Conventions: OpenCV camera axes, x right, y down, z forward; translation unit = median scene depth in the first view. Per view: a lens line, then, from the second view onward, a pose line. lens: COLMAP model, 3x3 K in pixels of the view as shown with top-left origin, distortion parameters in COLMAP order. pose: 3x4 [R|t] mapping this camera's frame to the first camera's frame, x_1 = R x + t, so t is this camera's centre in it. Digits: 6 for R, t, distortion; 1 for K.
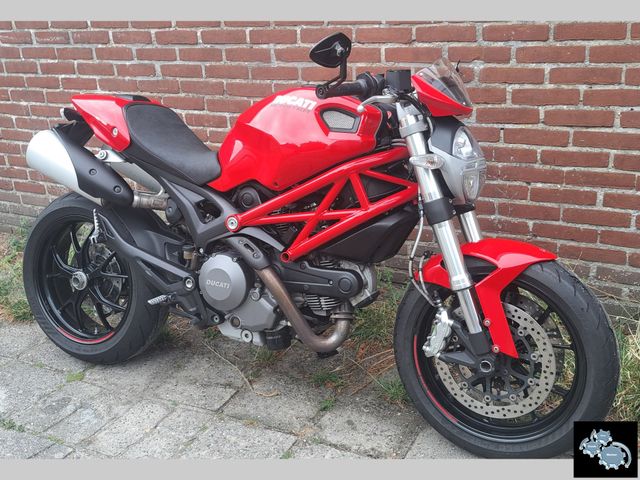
lens RADIAL K [[726.4, 0, 305.0], [0, 726.4, 223.1], [0, 0, 1]] dist [0.117605, -0.182889]
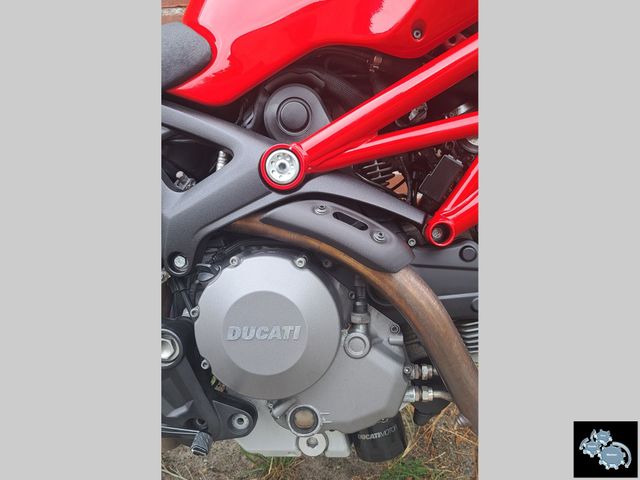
lens RADIAL K [[560.1, 0, 308.1], [0, 560.1, 291.9], [0, 0, 1]] dist [0.076032, -0.085736]
pose [[0.910268, -0.145184, 0.387728, -0.191207], [0.142688, 0.989135, 0.035391, 0.050796], [-0.388654, 0.023109, 0.921094, 0.659655]]
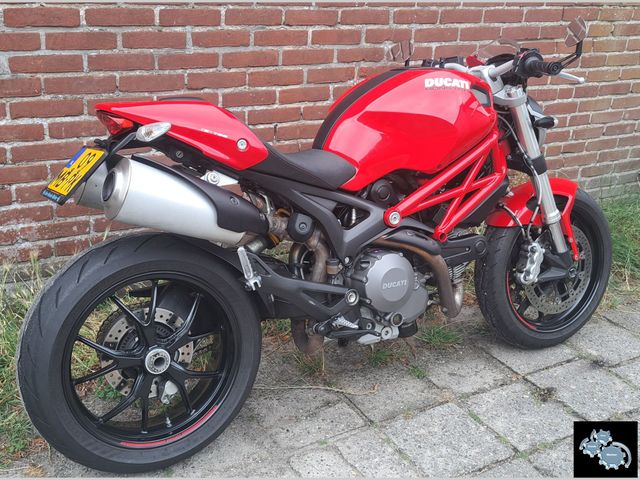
lens RADIAL K [[752.6, 0, 320.0], [0, 752.6, 240.0], [0, 0, 1]] dist [0.131714, -0.229628]
pose [[0.529876, -0.236288, 0.814494, -0.875770], [0.202900, 0.967832, 0.148773, -0.126168], [-0.823446, 0.086430, 0.560773, 0.479453]]
